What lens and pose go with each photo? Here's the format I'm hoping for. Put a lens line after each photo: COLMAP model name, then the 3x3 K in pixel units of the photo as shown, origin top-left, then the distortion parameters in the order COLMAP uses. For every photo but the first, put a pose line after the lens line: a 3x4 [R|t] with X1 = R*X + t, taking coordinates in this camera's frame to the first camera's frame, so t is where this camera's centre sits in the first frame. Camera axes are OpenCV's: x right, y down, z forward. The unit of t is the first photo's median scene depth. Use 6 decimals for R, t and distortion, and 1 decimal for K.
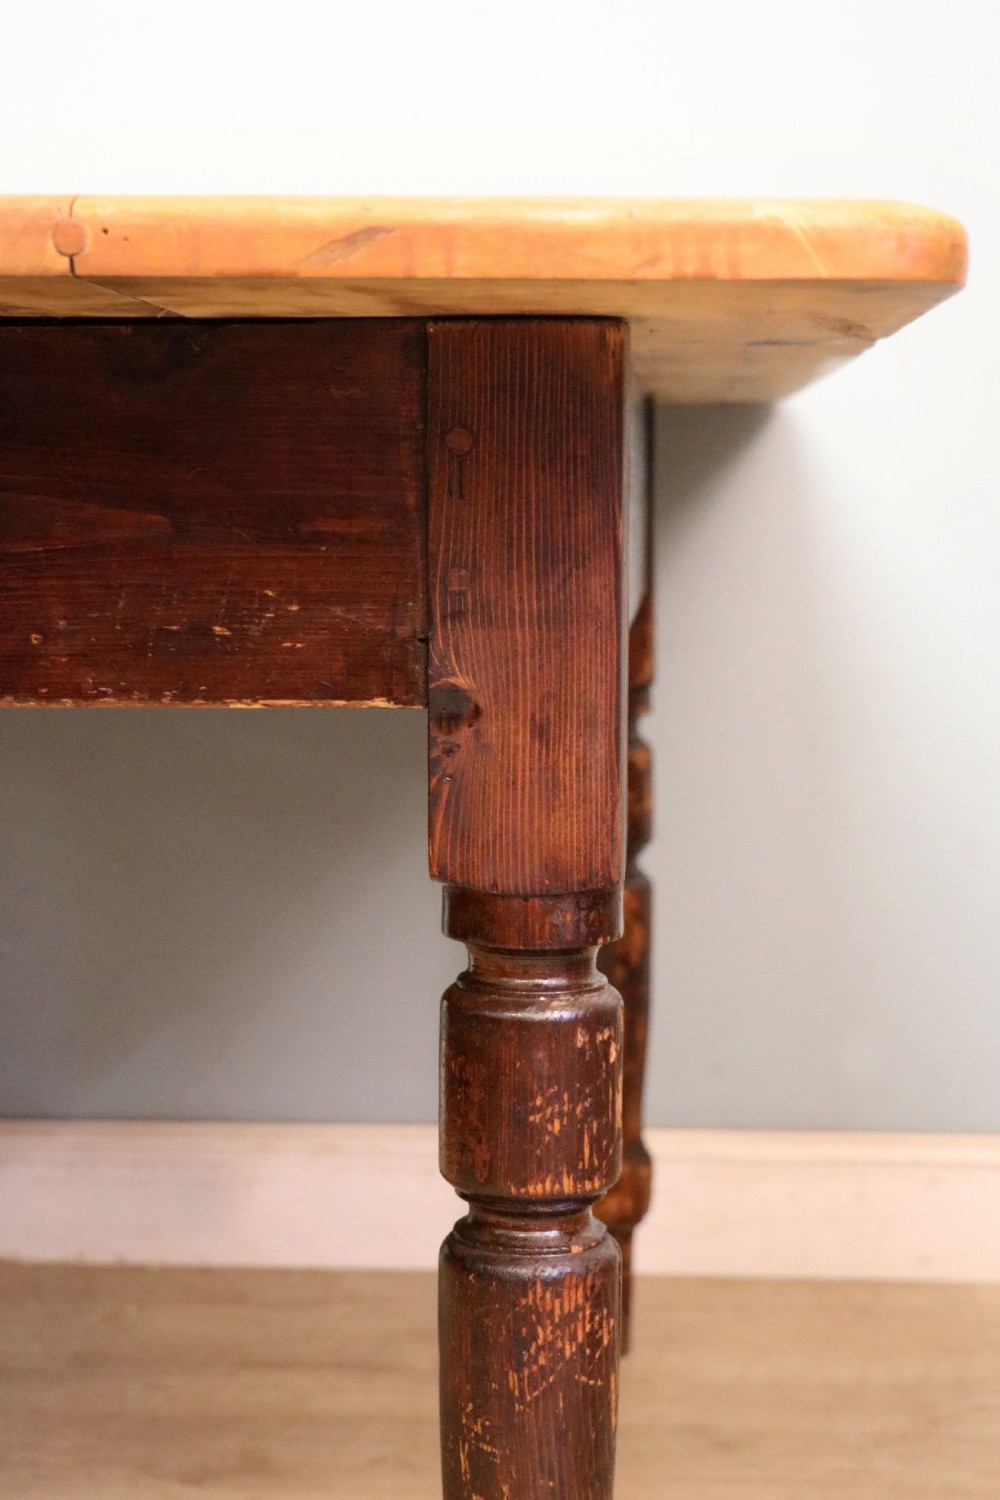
lens RADIAL K [[2755.3, 0, 500.0], [0, 2755.3, 750.0], [0, 0, 1]] dist [0.030718, 0.305078]
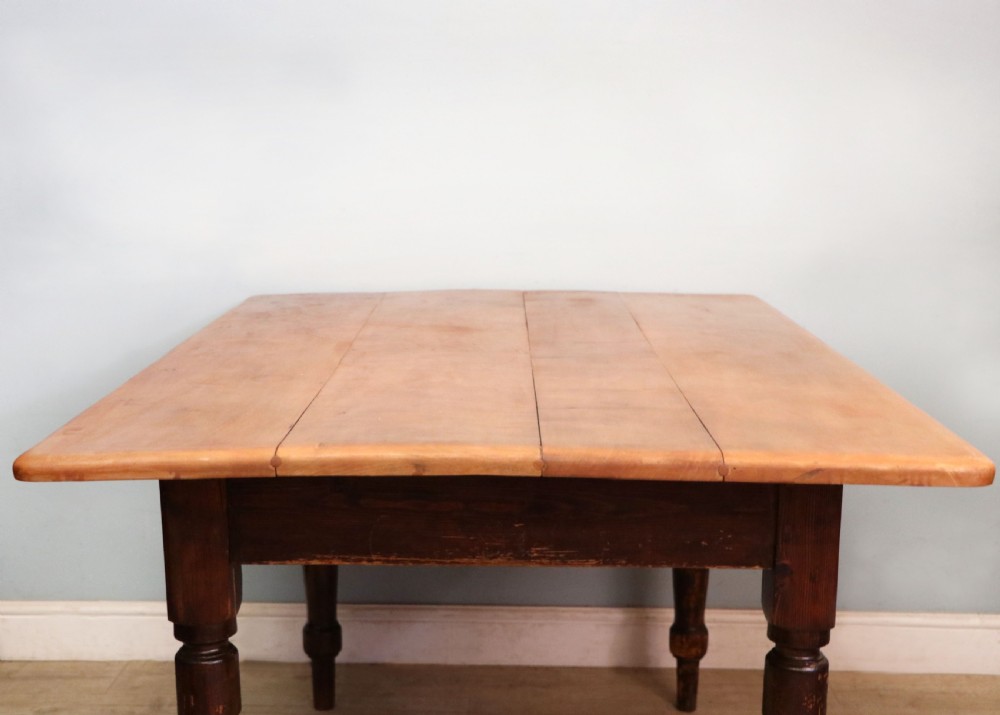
lens RADIAL K [[1497.2, 0, 504.5], [0, 1497.2, 372.4], [0, 0, 1]] dist [-0.003690, 0.204095]
pose [[0.997951, 0.003340, 0.063899, -0.417983], [-0.007579, 0.997778, 0.066201, -0.330538], [-0.063535, -0.066550, 0.995758, -0.569492]]
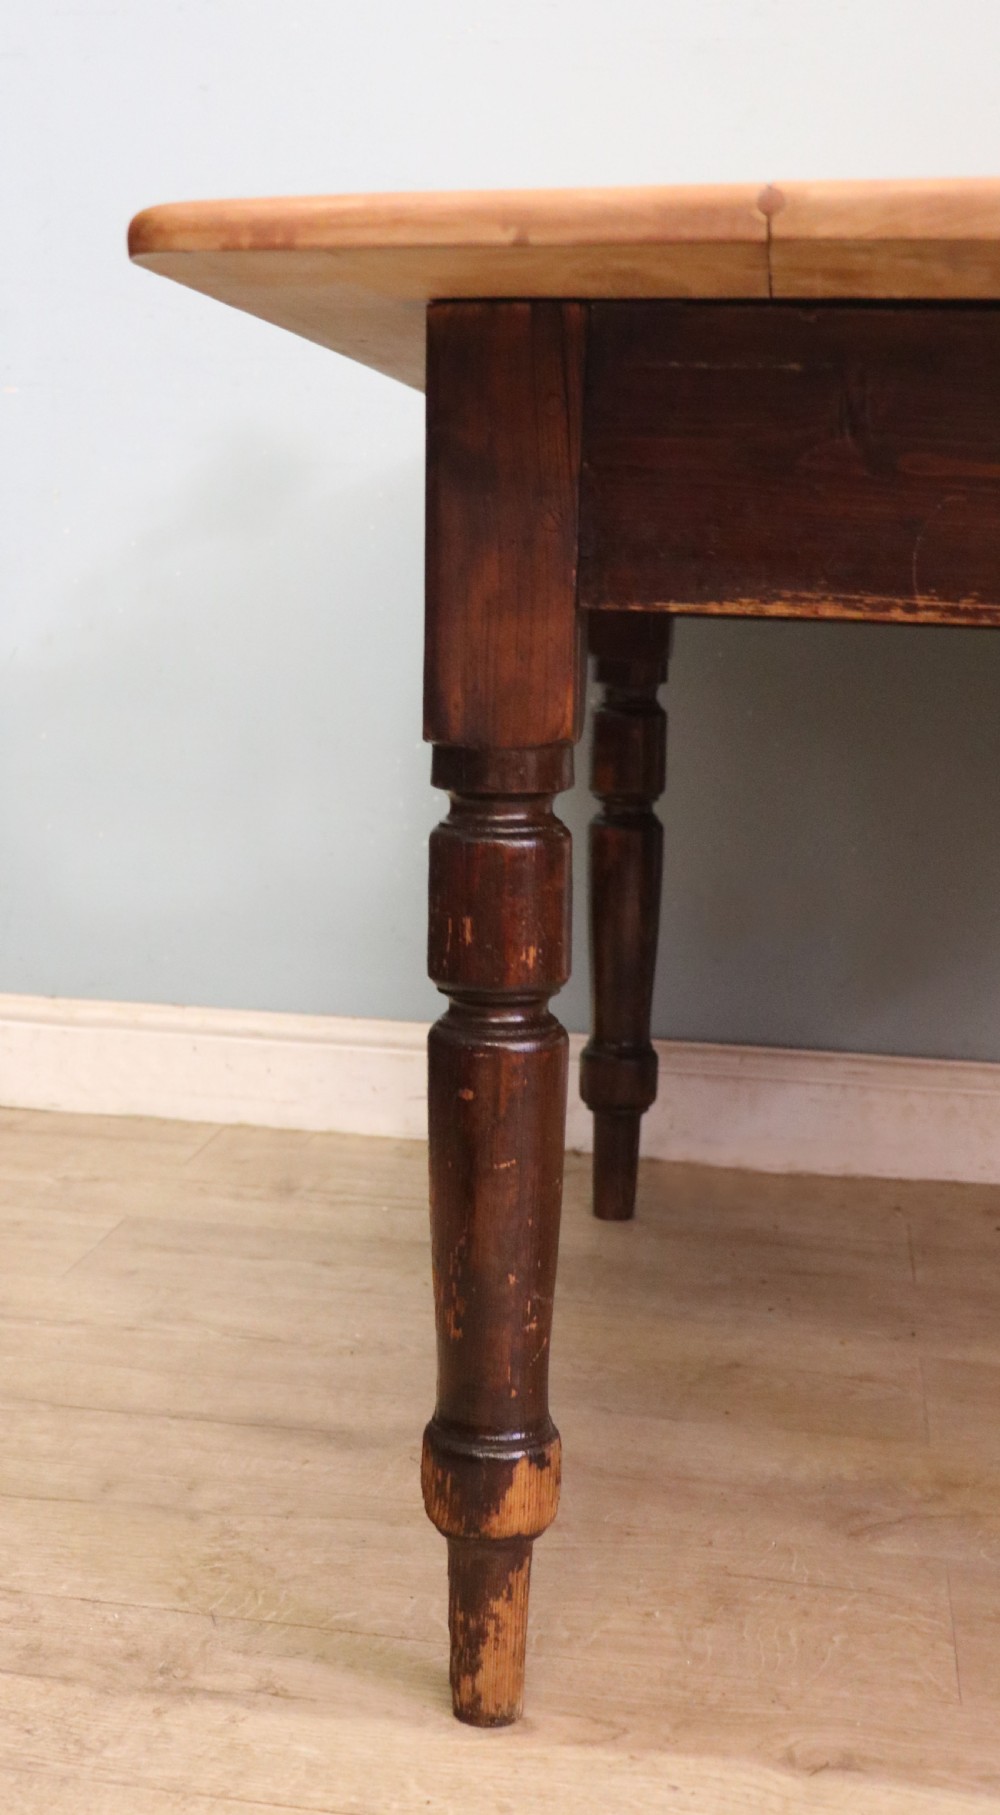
lens RADIAL K [[2434.0, 0, 357.2], [0, 2434.0, 861.7], [0, 0, 1]] dist [-0.068007, 0.304052]
pose [[0.993145, 0.055327, -0.102970, -0.587450], [-0.052010, 0.998046, 0.034631, 0.067624], [0.104685, -0.029039, 0.994081, -0.087499]]
